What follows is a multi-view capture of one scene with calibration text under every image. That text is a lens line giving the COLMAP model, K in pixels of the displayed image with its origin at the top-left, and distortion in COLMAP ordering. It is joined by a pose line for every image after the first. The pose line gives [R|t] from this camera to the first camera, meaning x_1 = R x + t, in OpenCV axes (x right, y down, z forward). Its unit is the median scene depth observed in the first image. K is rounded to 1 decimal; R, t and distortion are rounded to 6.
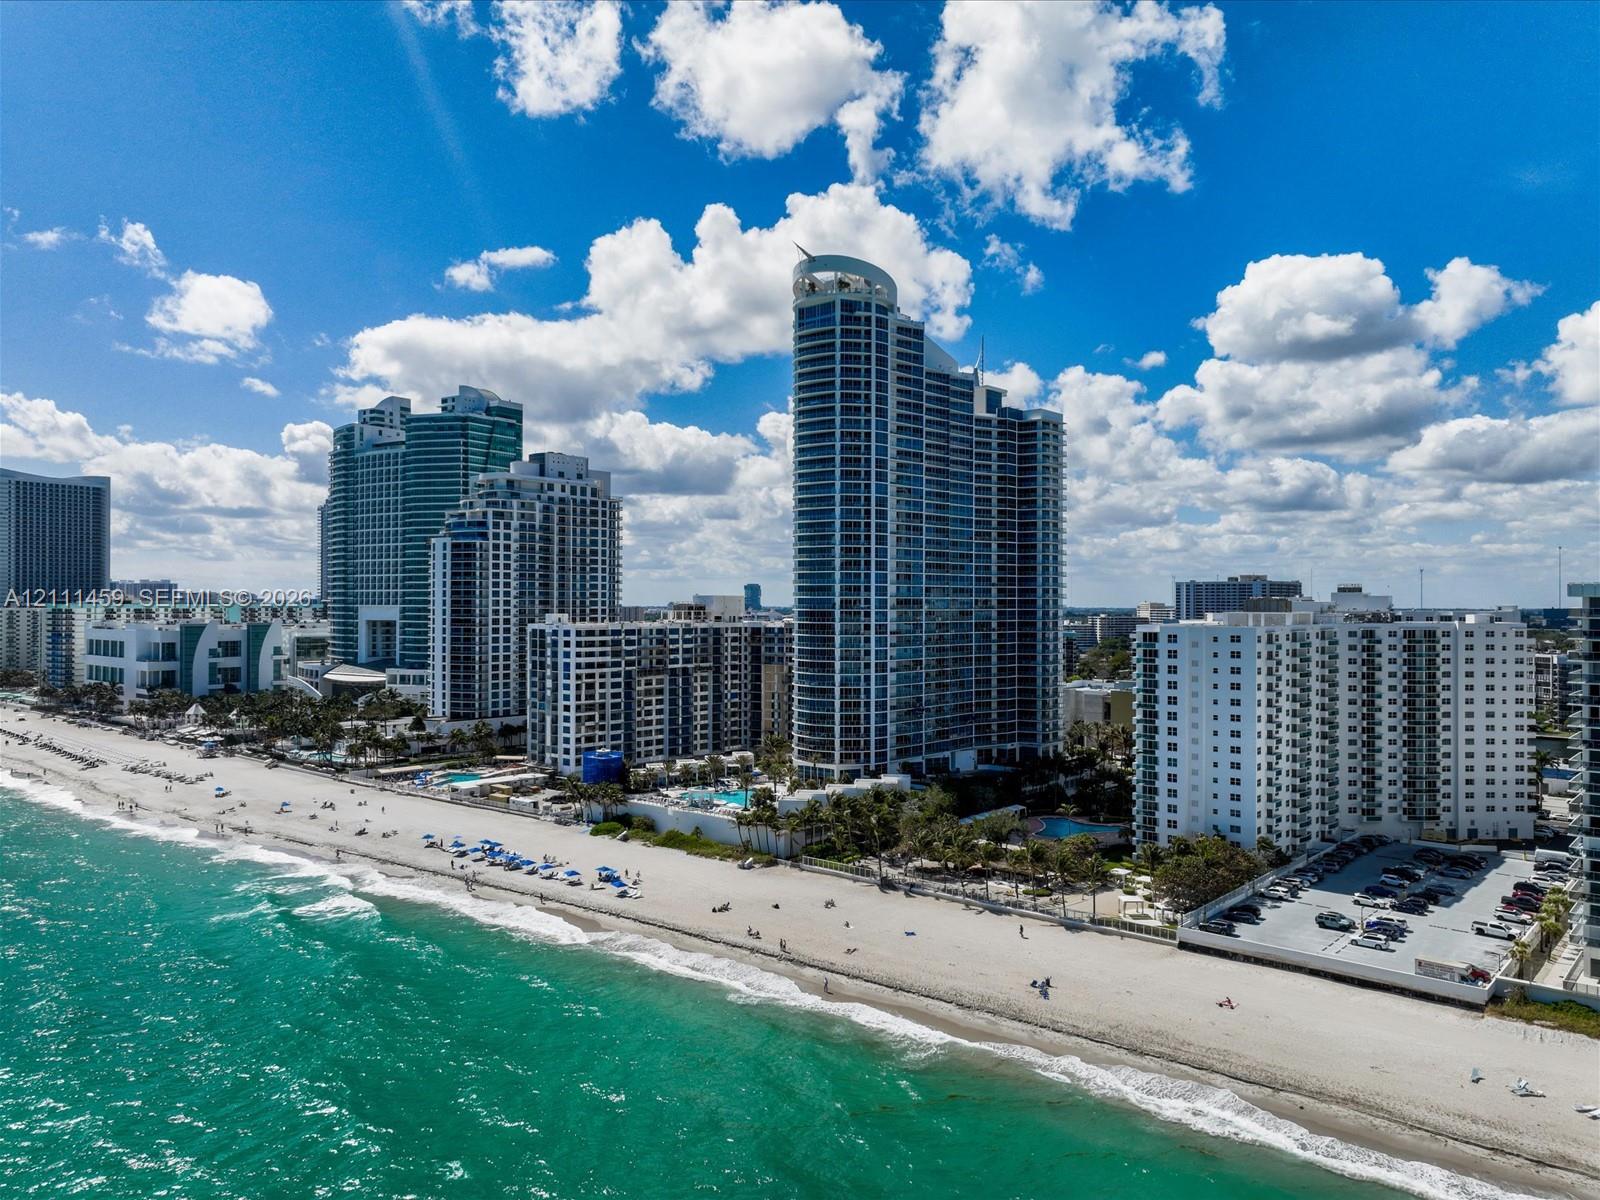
lens RADIAL K [[1110.8, 0, 800.0], [0, 1110.8, 600.0], [0, 0, 1]] dist [0.001068, 0.006749]
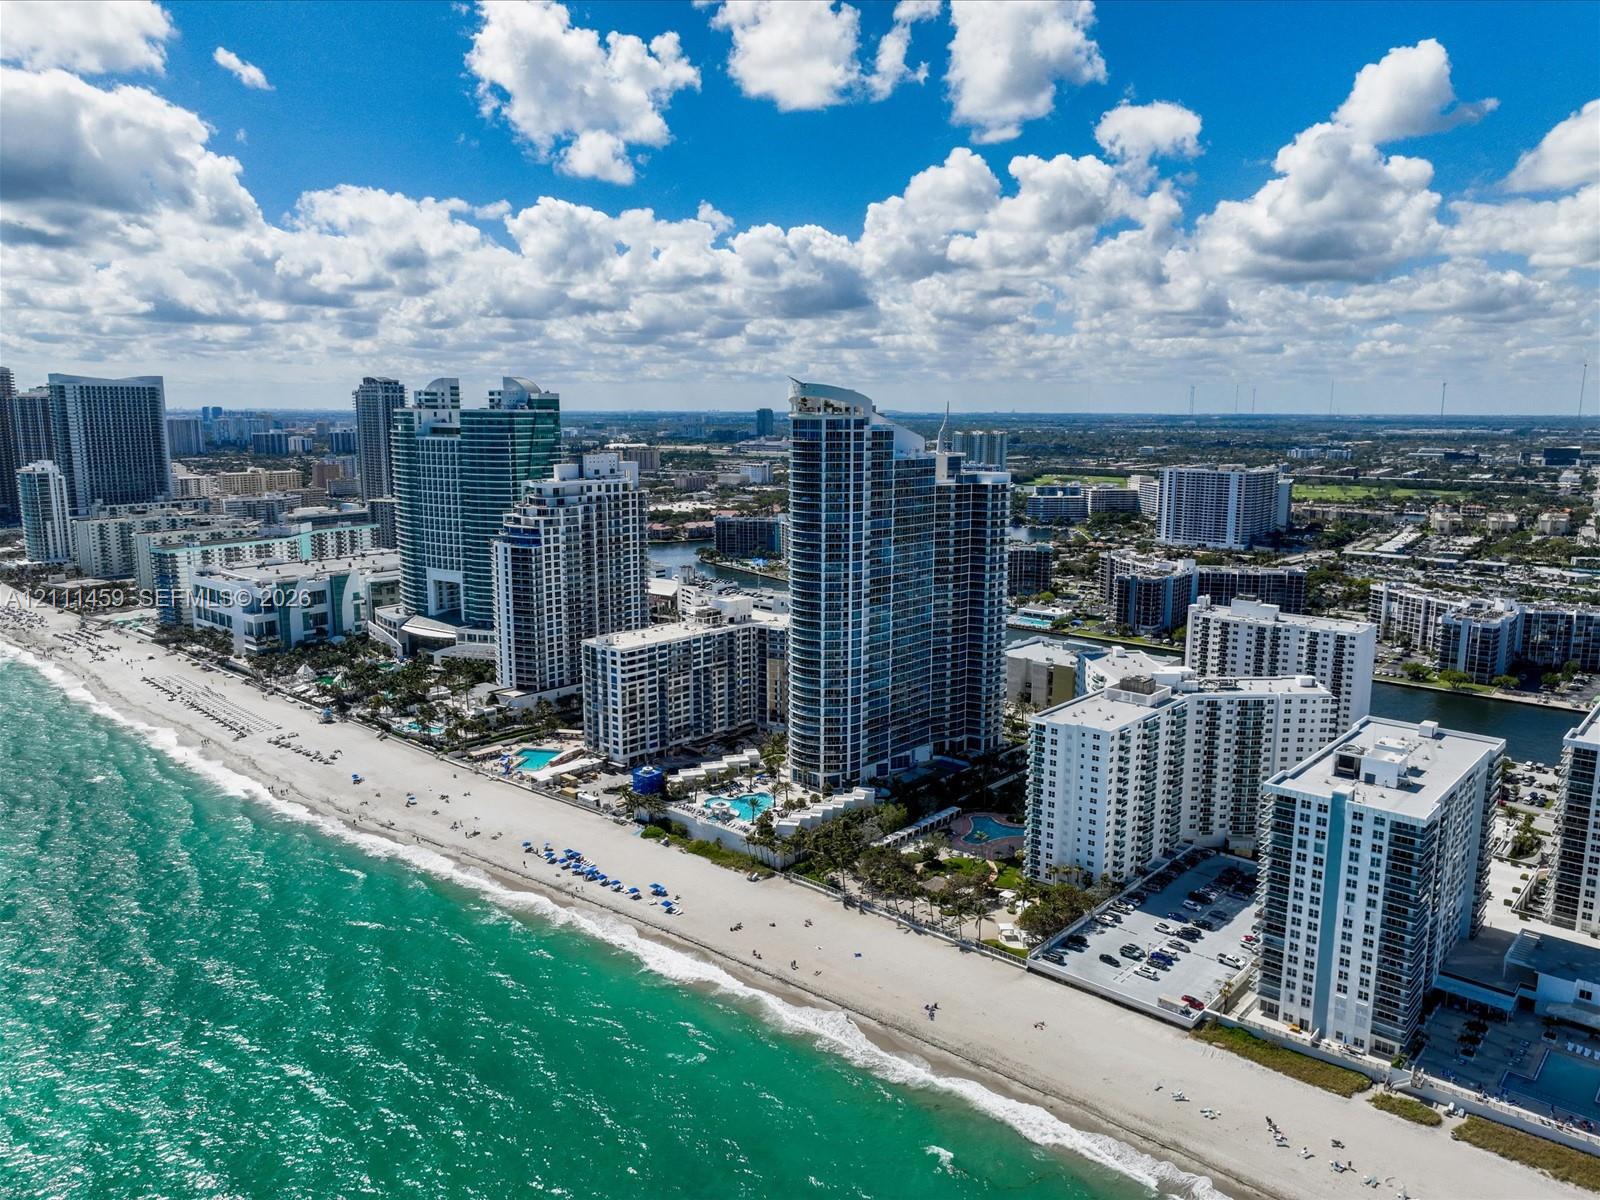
lens RADIAL K [[1110.8, 0, 800.0], [0, 1110.8, 600.0], [0, 0, 1]] dist [0.001068, 0.006749]
pose [[0.999922, 0.002416, -0.012231, 0.019472], [-0.000243, 0.984640, 0.174595, -0.245912], [0.012465, -0.174579, 0.984564, -0.236288]]
